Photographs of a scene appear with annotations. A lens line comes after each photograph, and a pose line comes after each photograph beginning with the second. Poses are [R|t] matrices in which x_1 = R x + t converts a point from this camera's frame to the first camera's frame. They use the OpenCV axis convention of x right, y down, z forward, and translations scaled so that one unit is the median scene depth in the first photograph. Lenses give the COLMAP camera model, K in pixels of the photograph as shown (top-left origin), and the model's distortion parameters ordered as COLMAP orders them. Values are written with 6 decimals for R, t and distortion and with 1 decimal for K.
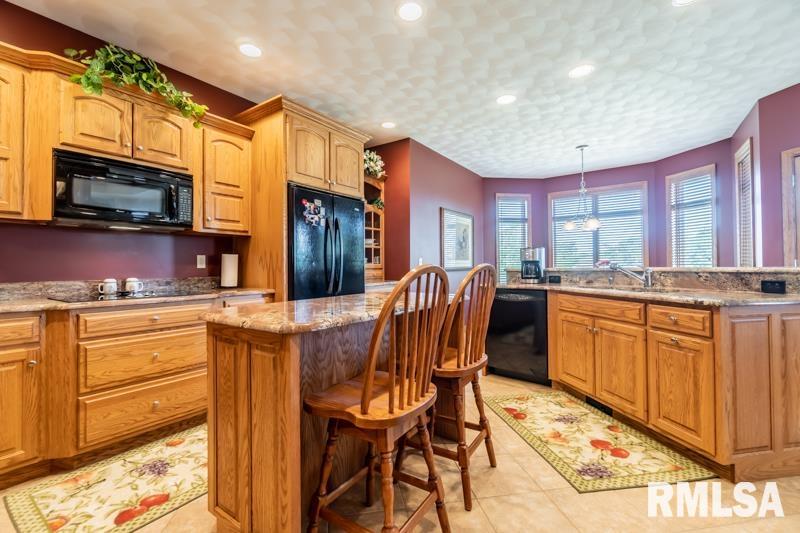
lens RADIAL K [[343.6, 0, 401.2], [0, 343.6, 265.5], [0, 0, 1]] dist [-0.010053, 0.001304]
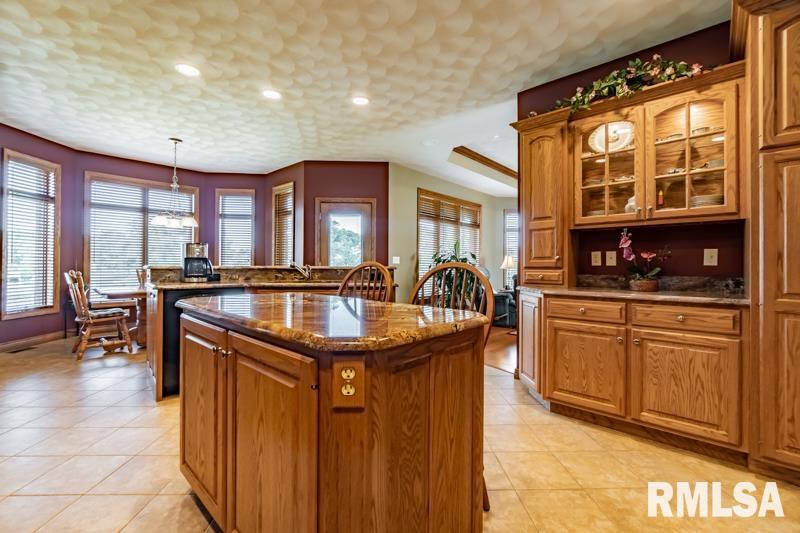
lens RADIAL K [[343.6, 0, 397.6], [0, 343.6, 264.8], [0, 0, 1]] dist [-0.010053, 0.001304]
pose [[0.141226, 0.015450, 0.989857, -0.444852], [-0.010570, 0.999845, -0.014098, 0.012427], [-0.989921, -0.008471, 0.141367, 0.342331]]
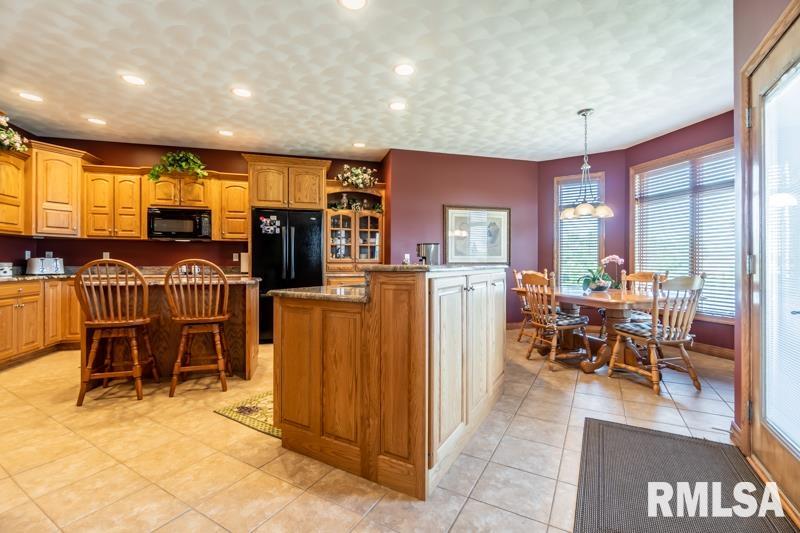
lens RADIAL K [[343.6, 0, 397.1], [0, 343.6, 262.9], [0, 0, 1]] dist [-0.010053, 0.001304]
pose [[0.774348, 0.010901, -0.632666, 0.953948], [-0.006695, 0.999937, 0.009035, -0.003463], [0.632724, -0.002760, 0.774372, 0.157647]]
